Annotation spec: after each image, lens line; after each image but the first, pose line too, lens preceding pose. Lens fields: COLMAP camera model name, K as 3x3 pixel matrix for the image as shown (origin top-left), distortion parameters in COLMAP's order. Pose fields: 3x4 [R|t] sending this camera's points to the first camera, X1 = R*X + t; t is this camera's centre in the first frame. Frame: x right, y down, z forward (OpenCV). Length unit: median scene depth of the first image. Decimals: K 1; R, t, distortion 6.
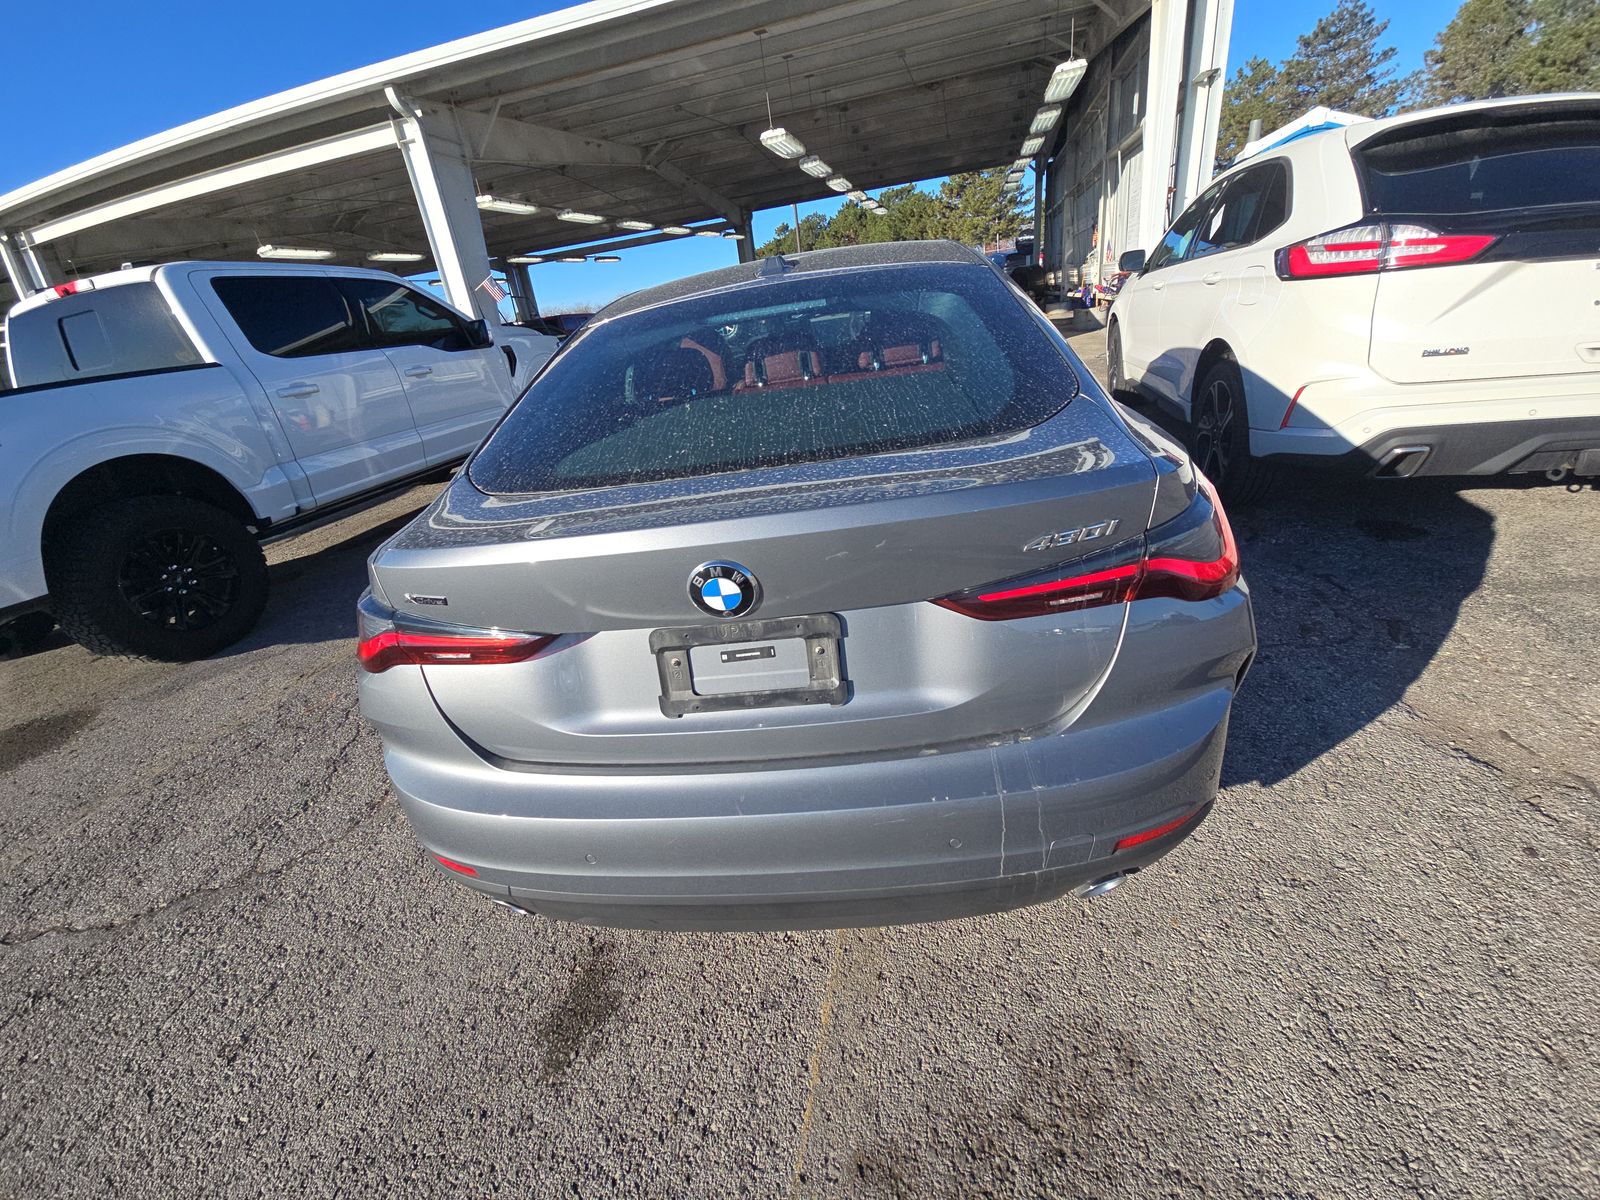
lens RADIAL K [[633.8, 0, 798.6], [0, 633.8, 584.1], [0, 0, 1]] dist [0.047408, -0.026127]
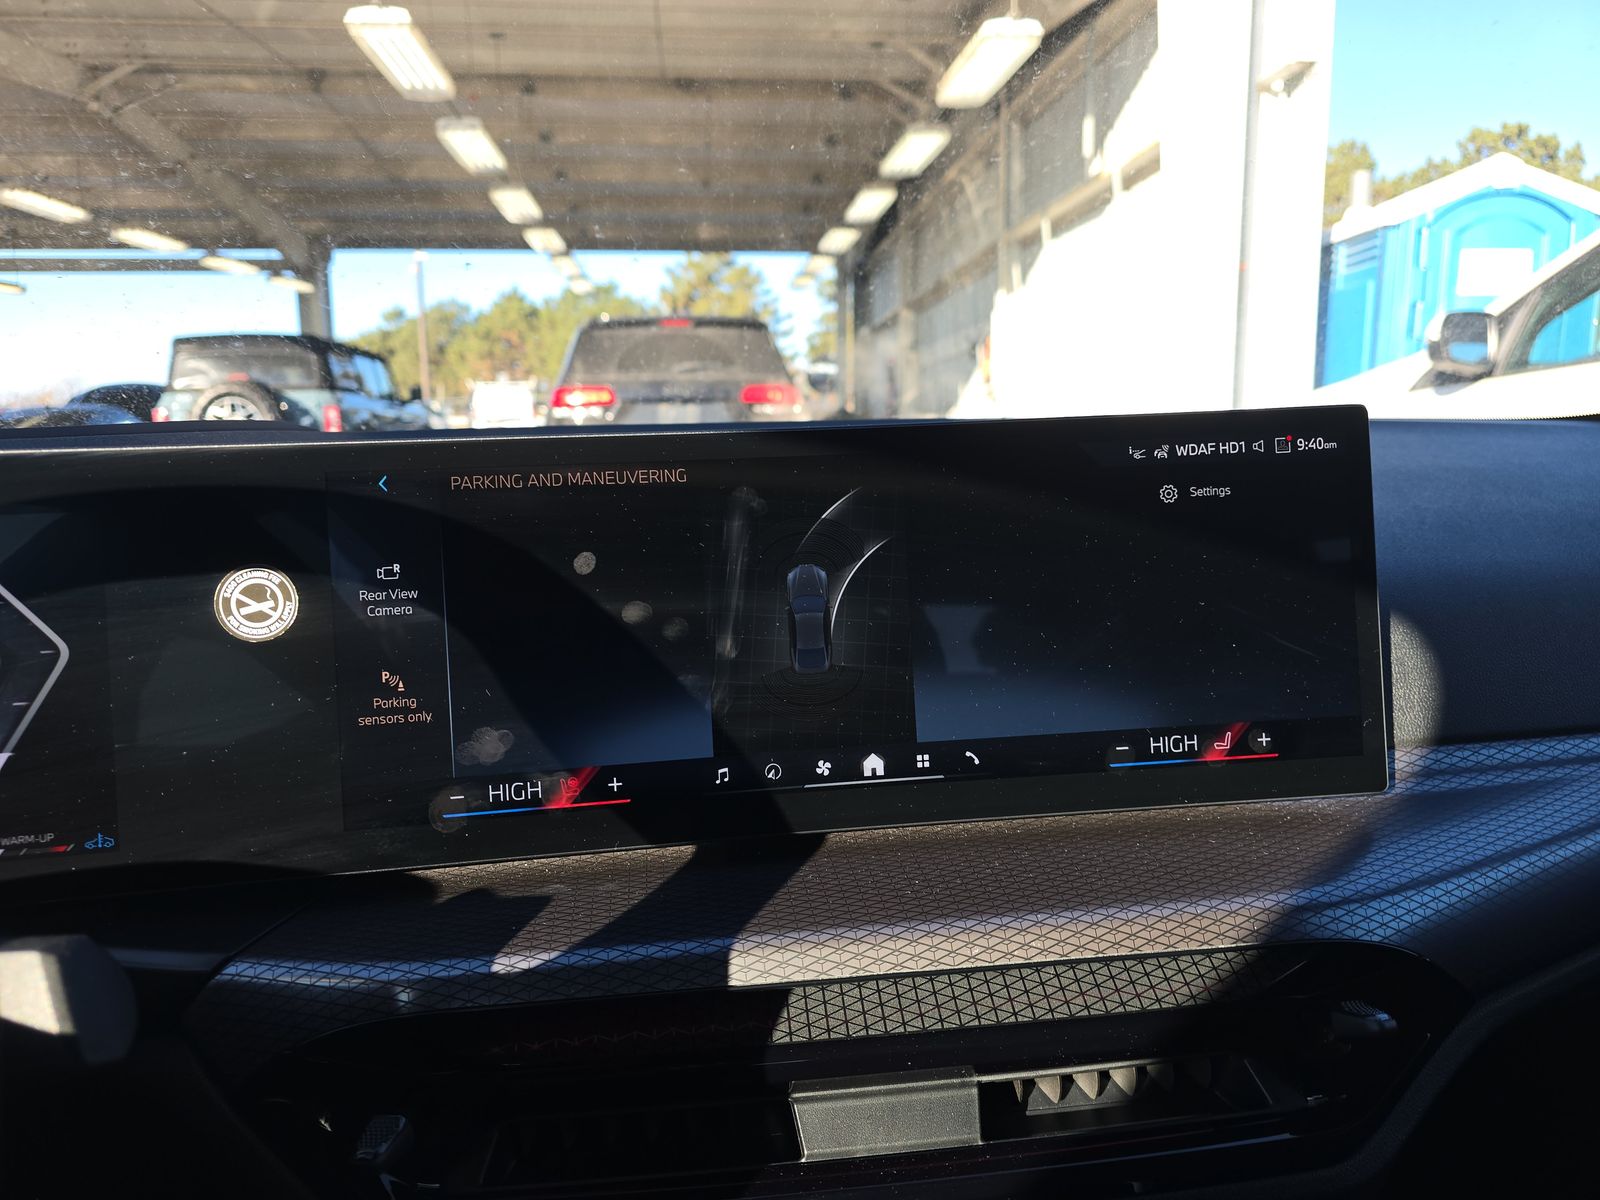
lens RADIAL K [[1088.9, 0, 793.7], [0, 1088.9, 600.5], [0, 0, 1]] dist [0.041700, -0.045359]
pose [[0.940353, 0.063025, 0.334312, -0.001466], [0.031947, 0.961987, -0.271219, -0.112620], [-0.338697, 0.265722, 0.902594, 0.322310]]
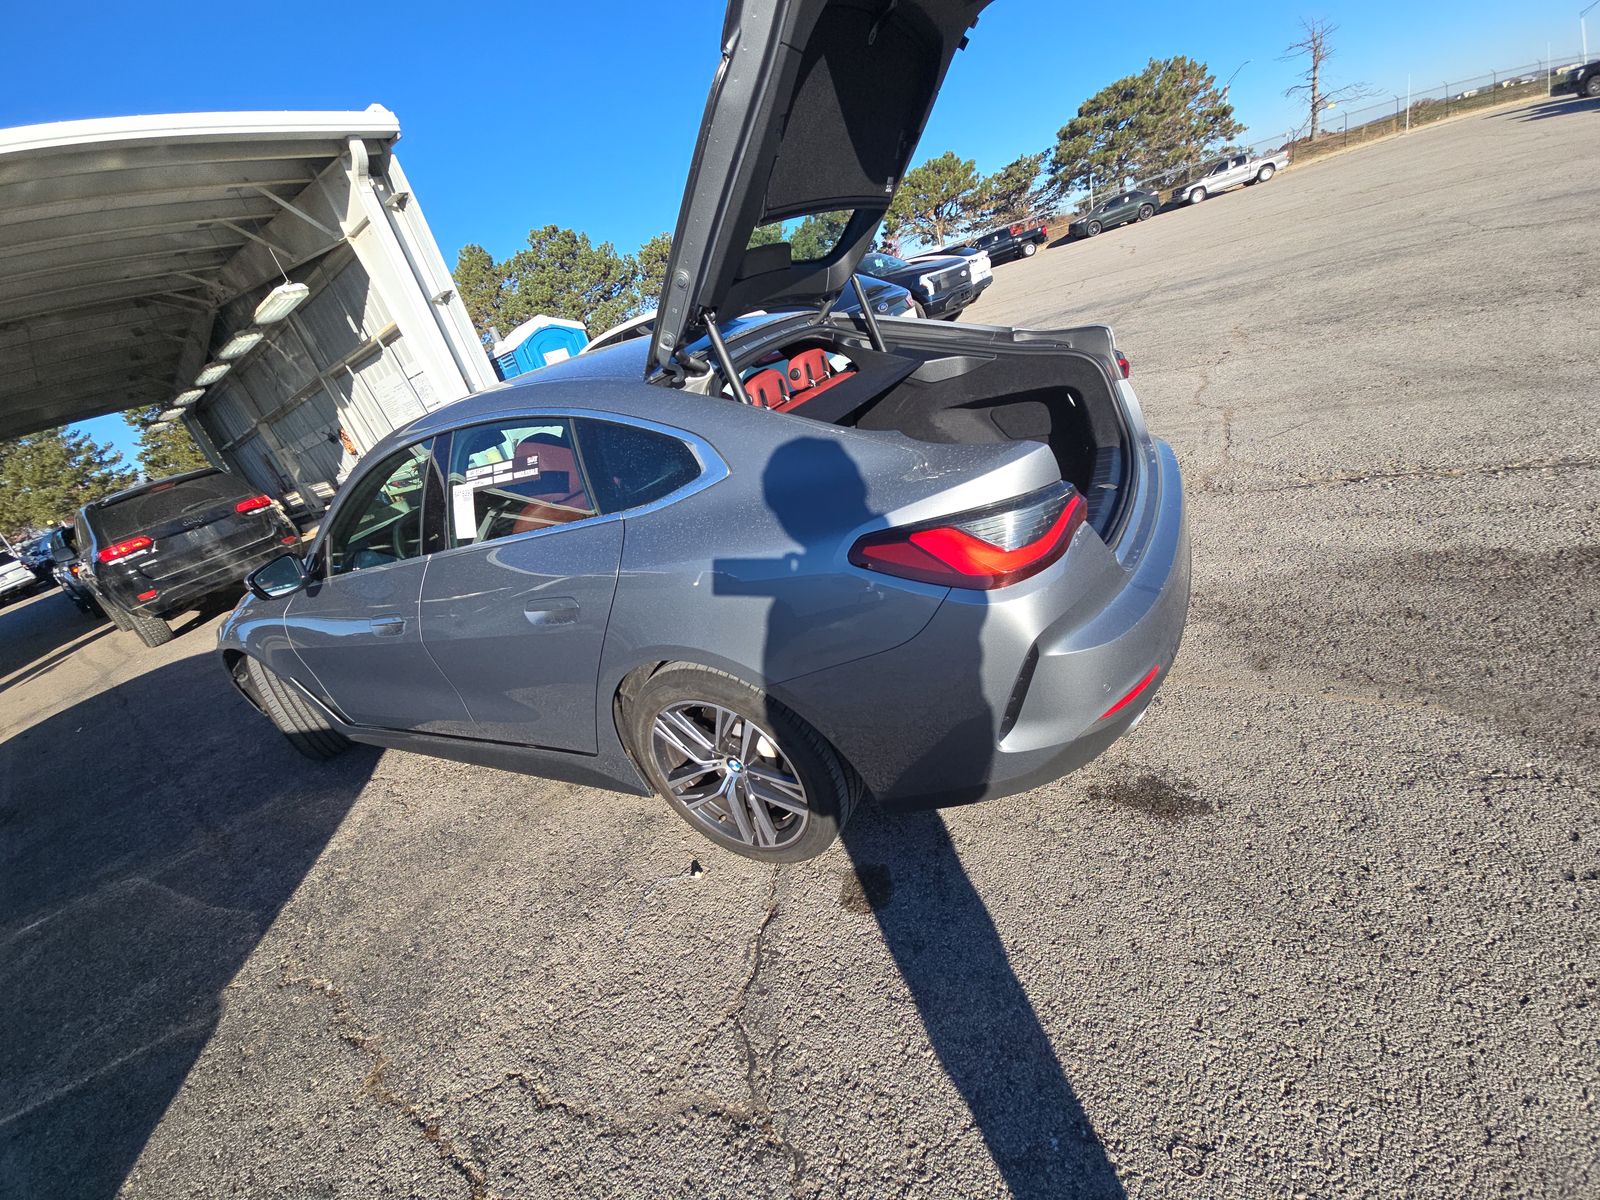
lens RADIAL K [[649.4, 0, 792.1], [0, 649.4, 590.4], [0, 0, 1]] dist [0.014890, -0.010321]
pose [[0.425635, -0.350744, 0.834154, -0.211250], [0.573975, 0.817297, 0.050780, -0.014877], [-0.699563, 0.457170, 0.549188, 0.088672]]
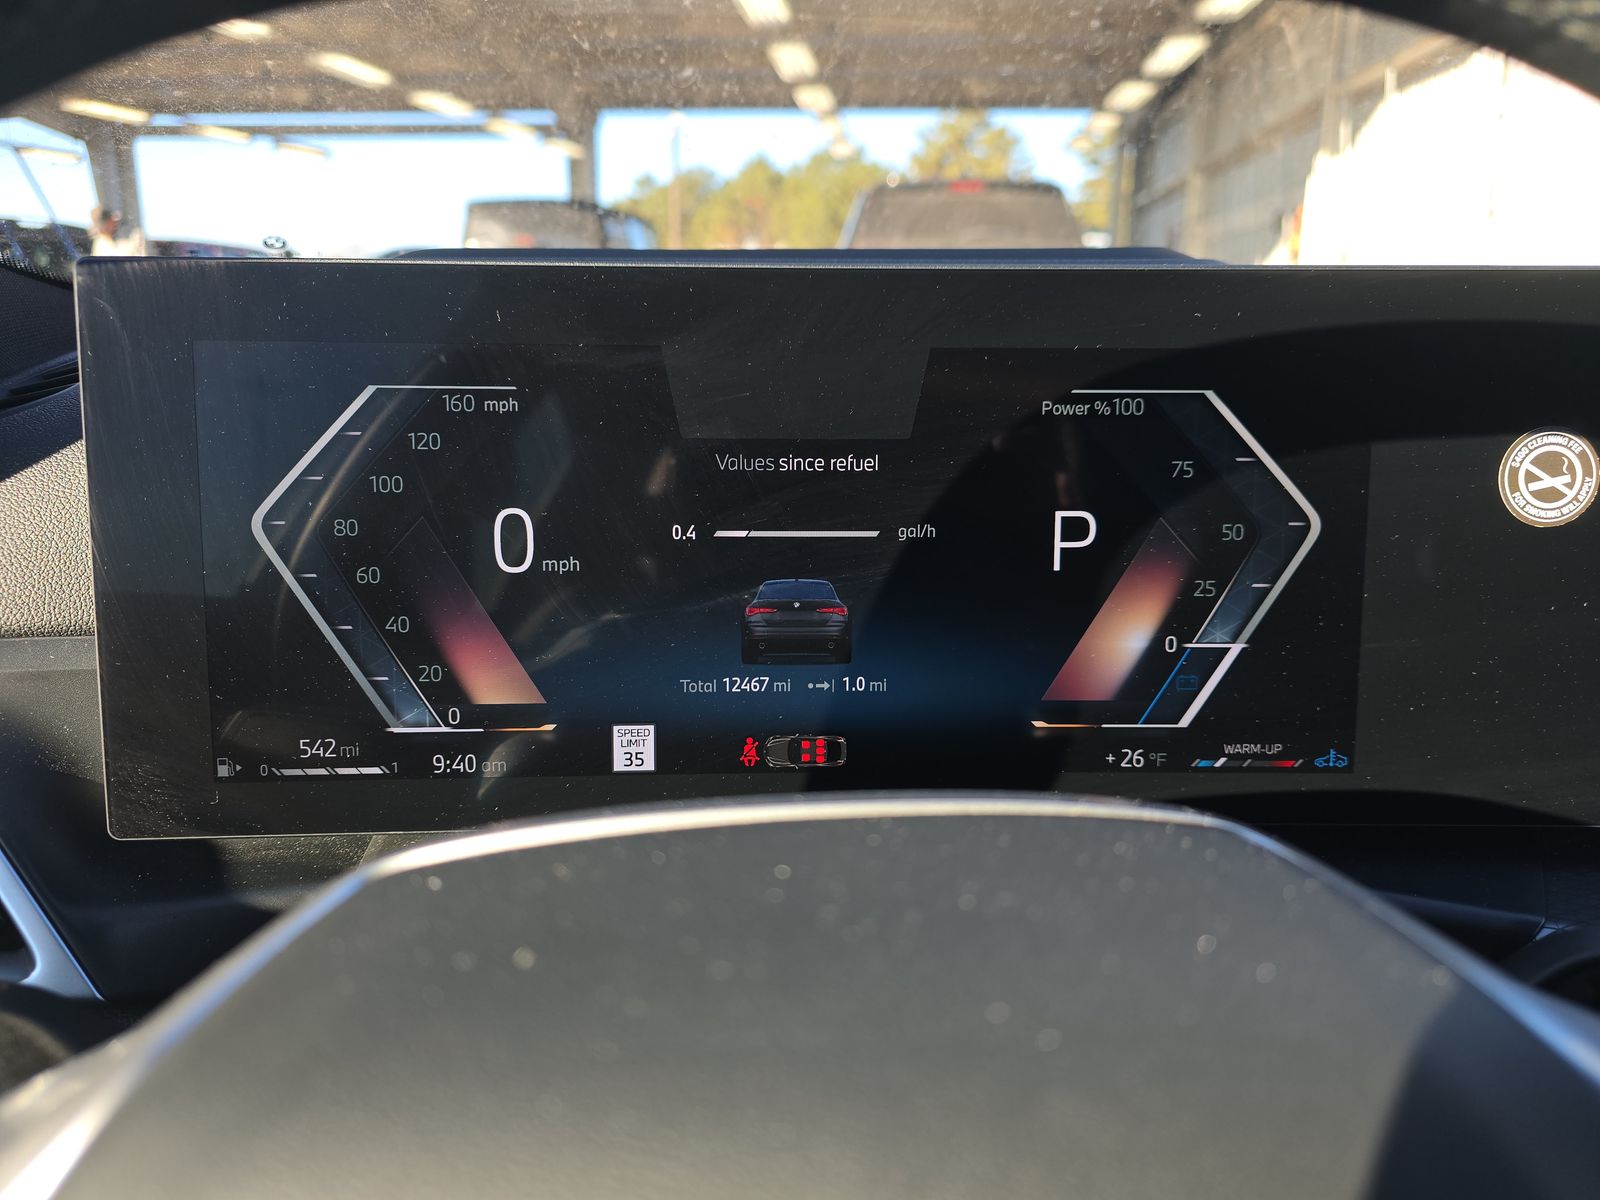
lens RADIAL K [[1100.0, 0, 794.8], [0, 1100.0, 602.2], [0, 0, 1]] dist [0.046697, -0.073510]
pose [[0.983388, 0.103460, 0.149145, -0.026902], [-0.079023, 0.983726, -0.161364, -0.113634], [-0.163412, 0.146898, 0.975560, 0.336076]]
